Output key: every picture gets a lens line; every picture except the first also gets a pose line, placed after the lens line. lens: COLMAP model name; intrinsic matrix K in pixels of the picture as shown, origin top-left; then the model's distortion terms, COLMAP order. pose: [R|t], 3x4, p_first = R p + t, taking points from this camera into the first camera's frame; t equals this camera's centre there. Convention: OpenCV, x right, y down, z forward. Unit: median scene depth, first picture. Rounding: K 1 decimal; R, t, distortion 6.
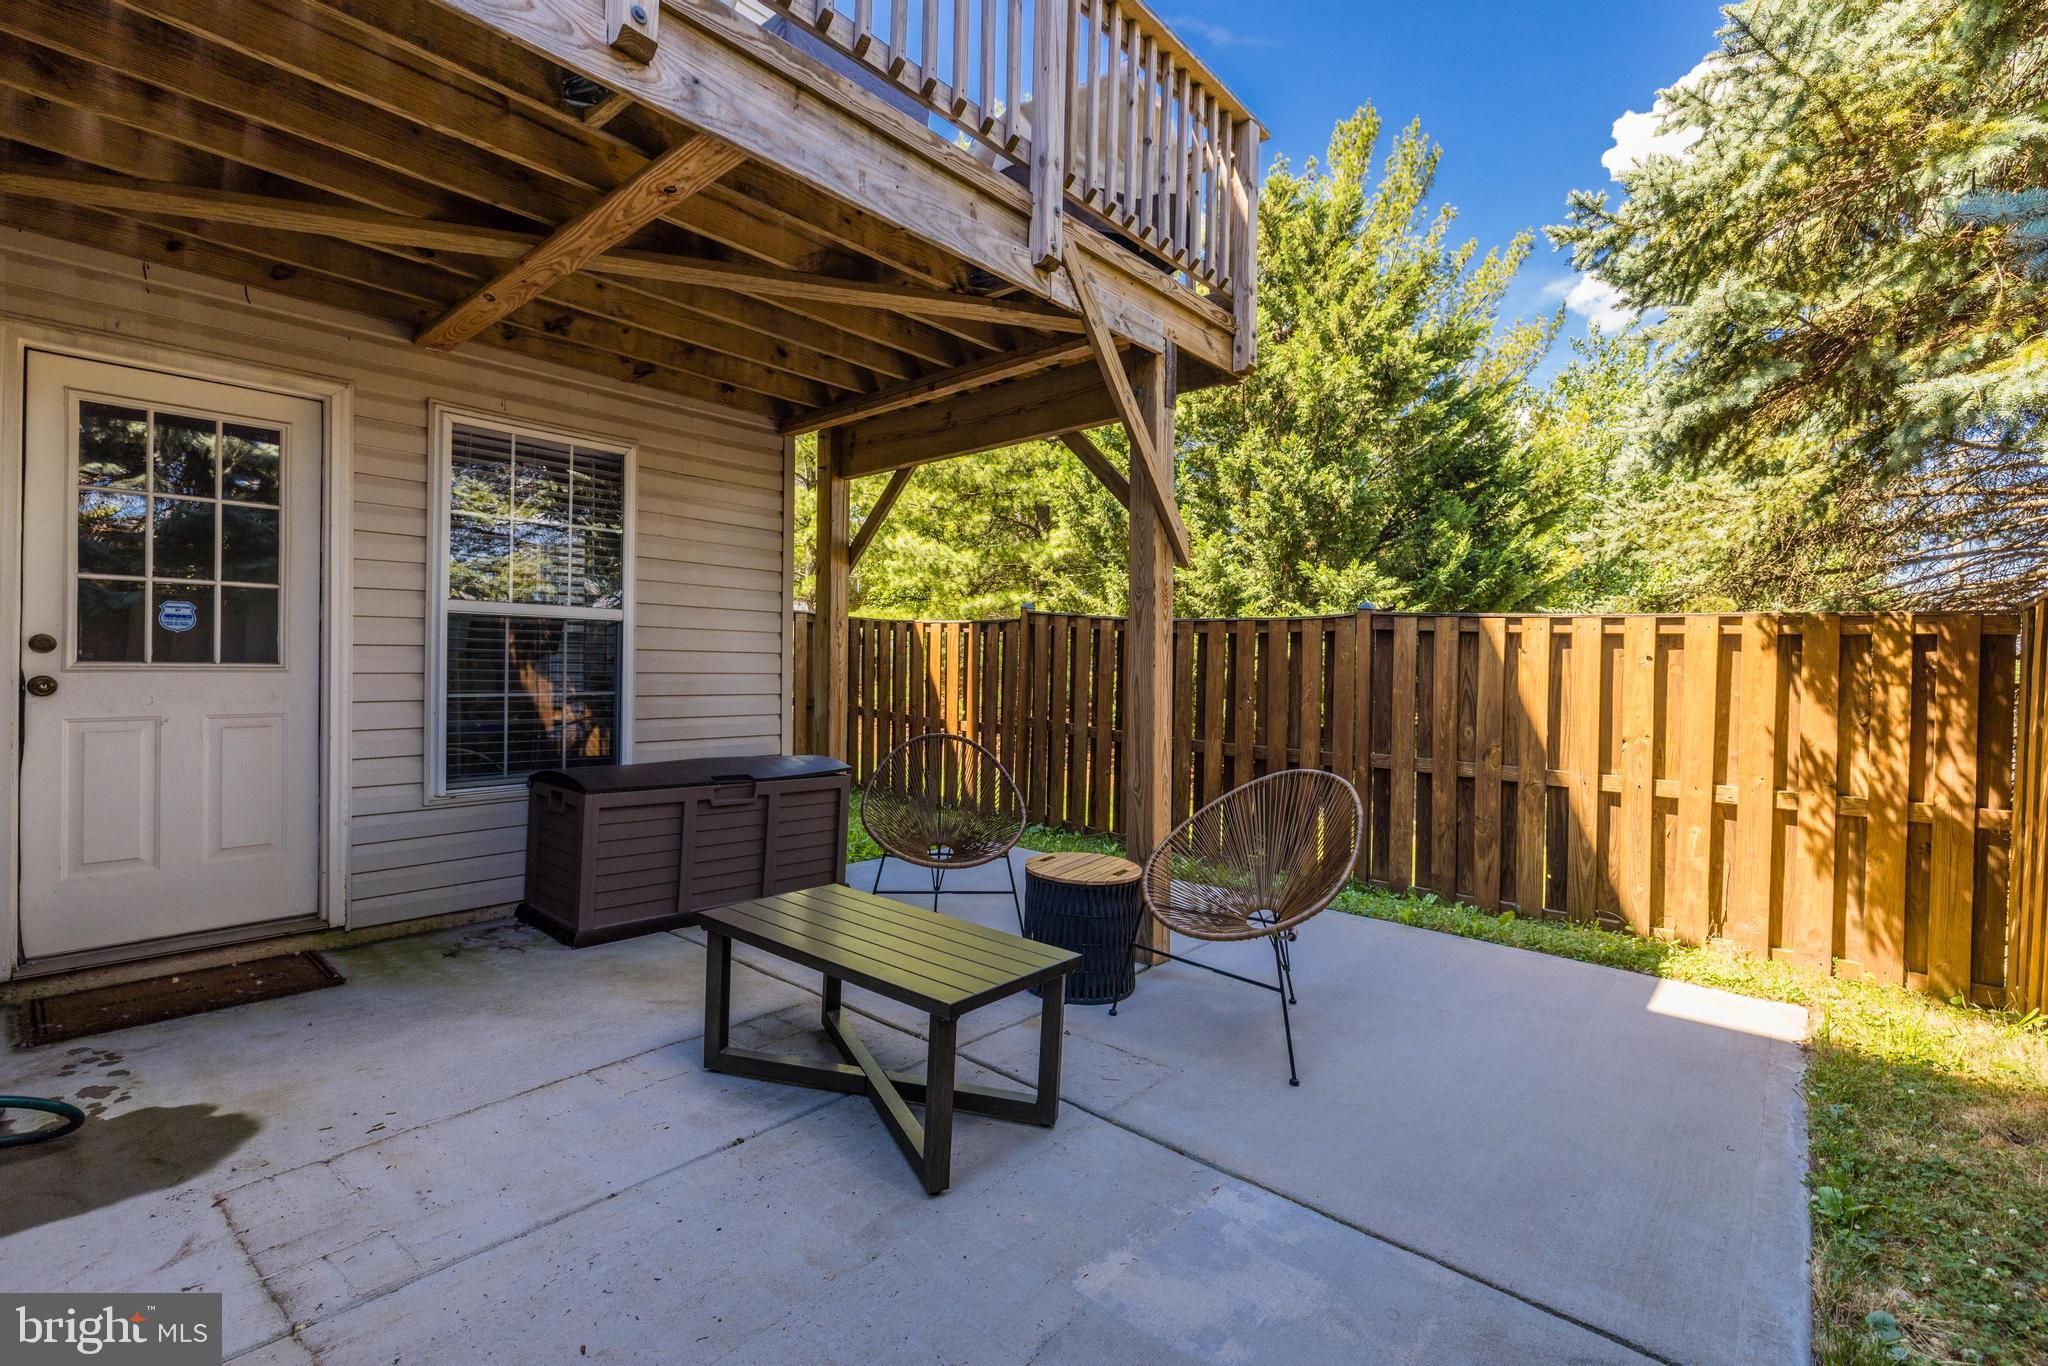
lens RADIAL K [[937.1, 0, 1024.0], [0, 937.1, 683.0], [0, 0, 1]] dist [0.000628, -0.000022]
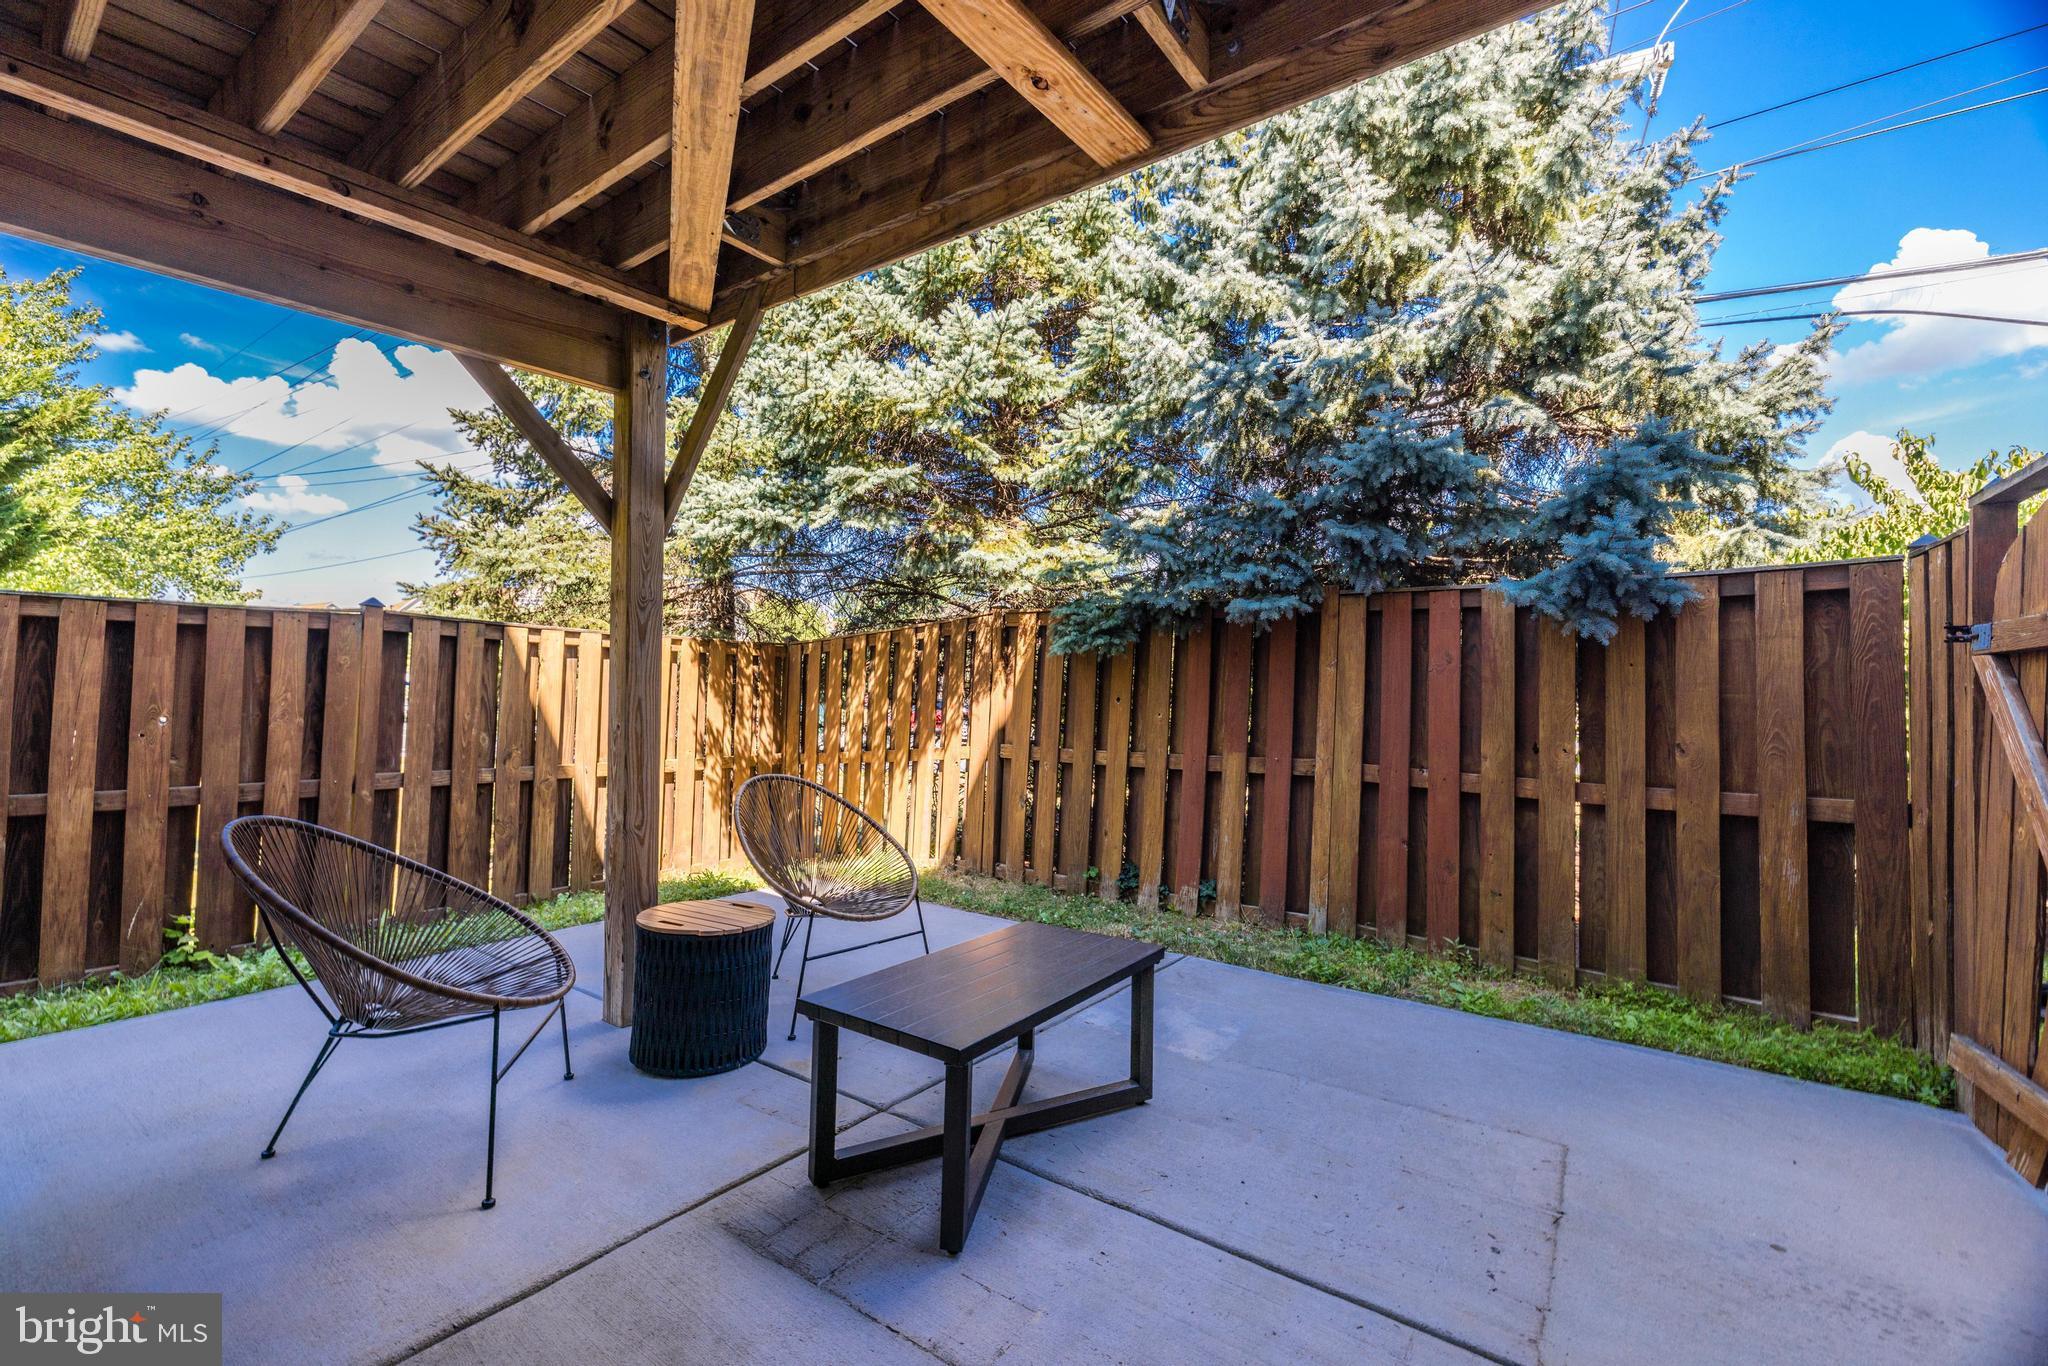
lens RADIAL K [[882.9, 0, 1023.2], [0, 882.9, 672.8], [0, 0, 1]] dist [-0.047413, 0.015337]
pose [[-0.083353, -0.010283, 0.996467, -0.673696], [0.004236, 0.999934, 0.010673, -0.034704], [-0.996511, 0.005110, -0.083304, 0.663127]]
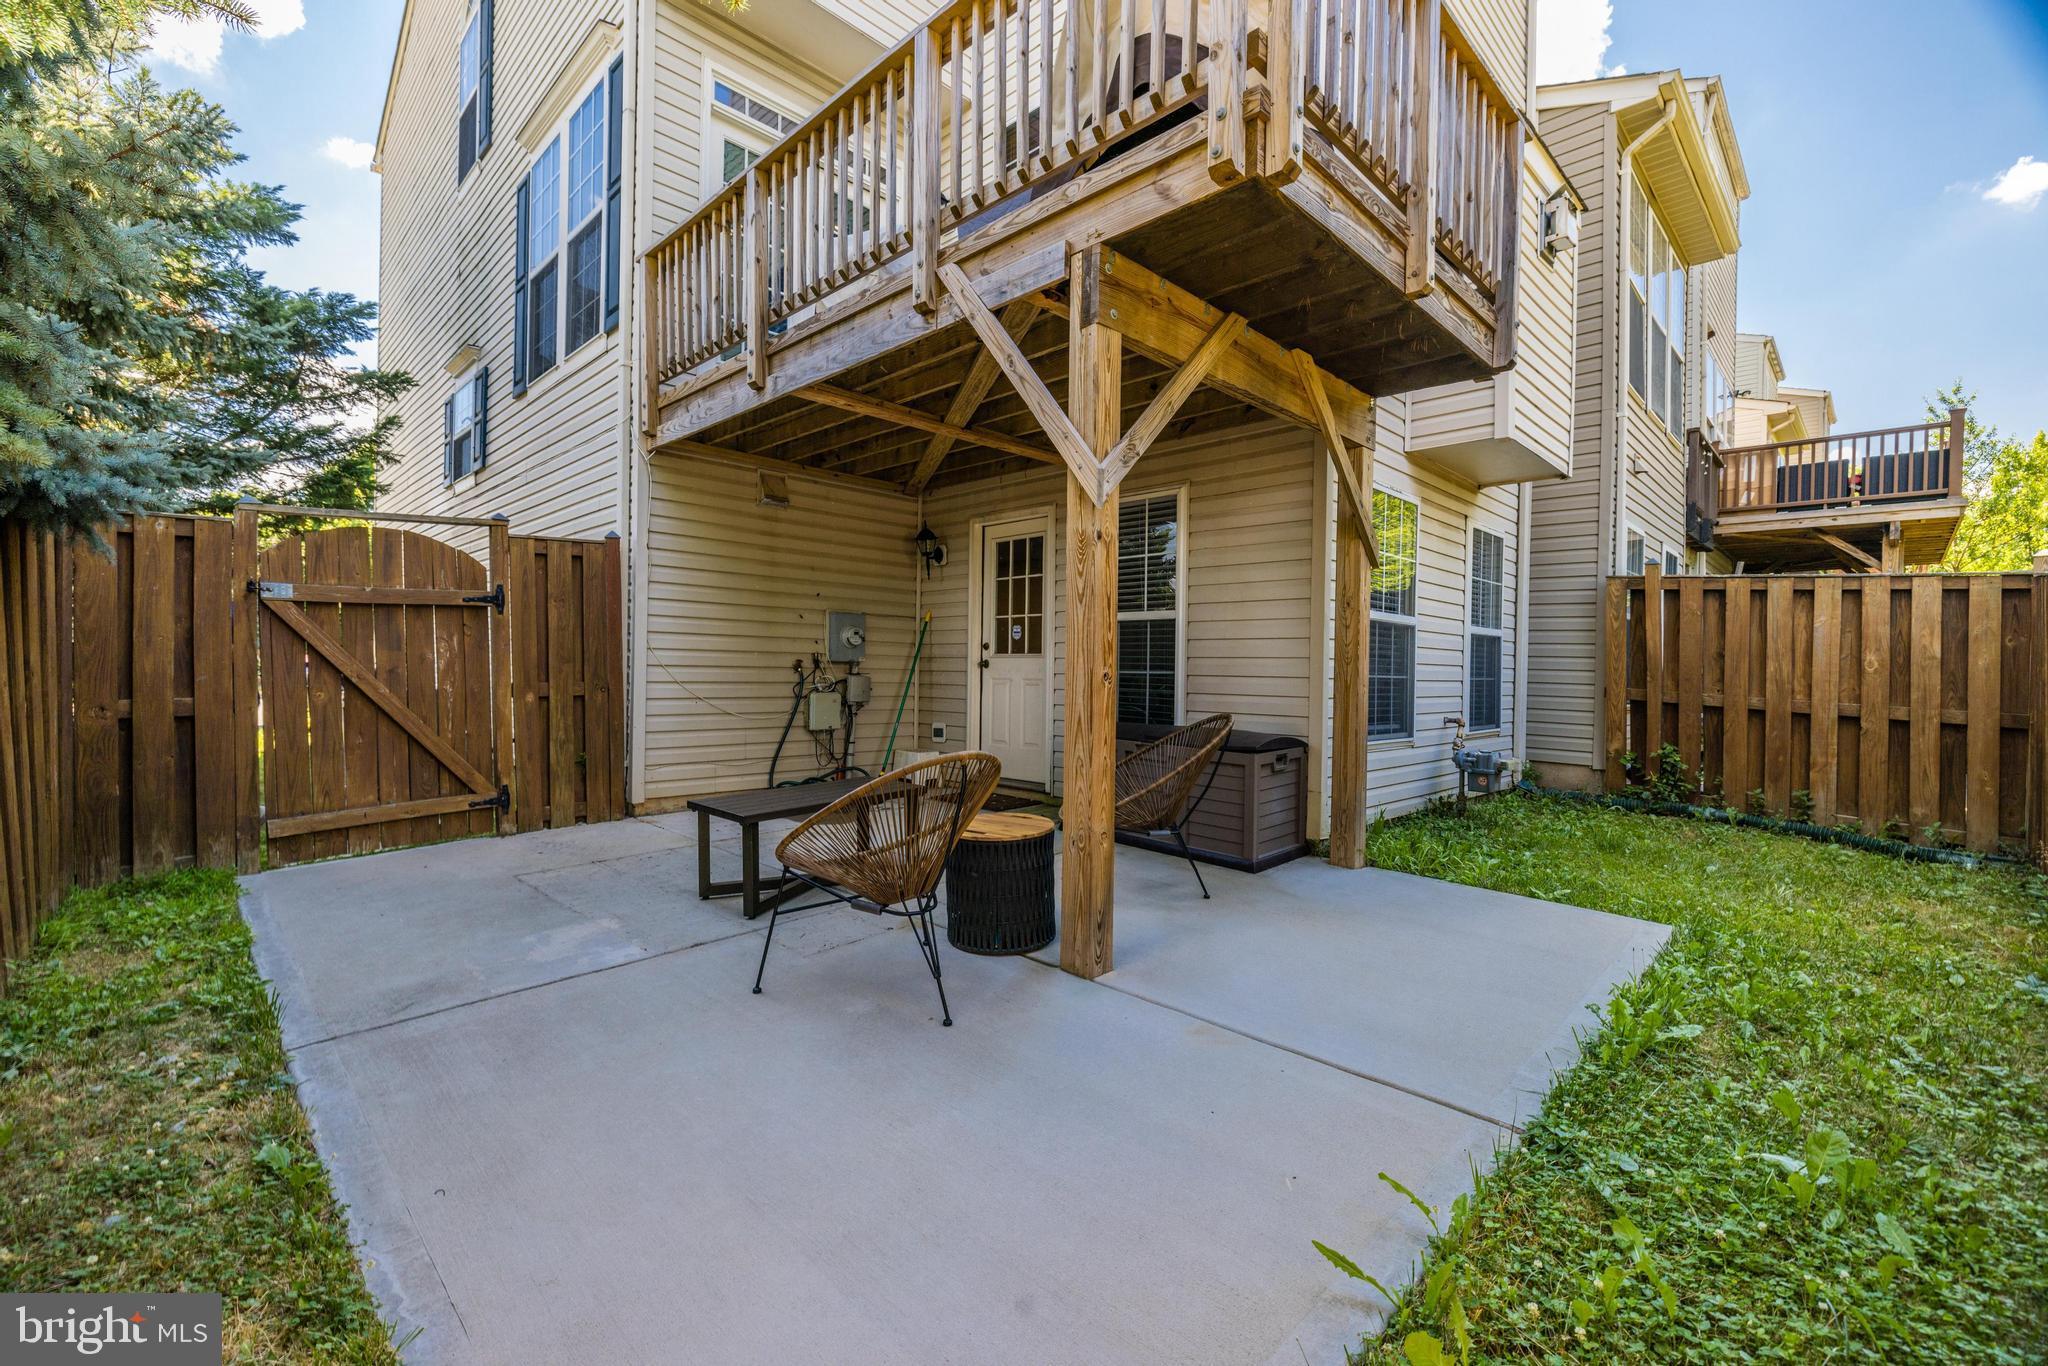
lens RADIAL K [[882.9, 0, 1023.2], [0, 882.9, 672.8], [0, 0, 1]] dist [-0.047413, 0.015337]
pose [[-0.077646, -0.014457, -0.996876, 0.878470], [-0.037842, 0.999217, -0.011544, 0.035724], [0.996263, 0.036827, -0.078132, 0.934503]]
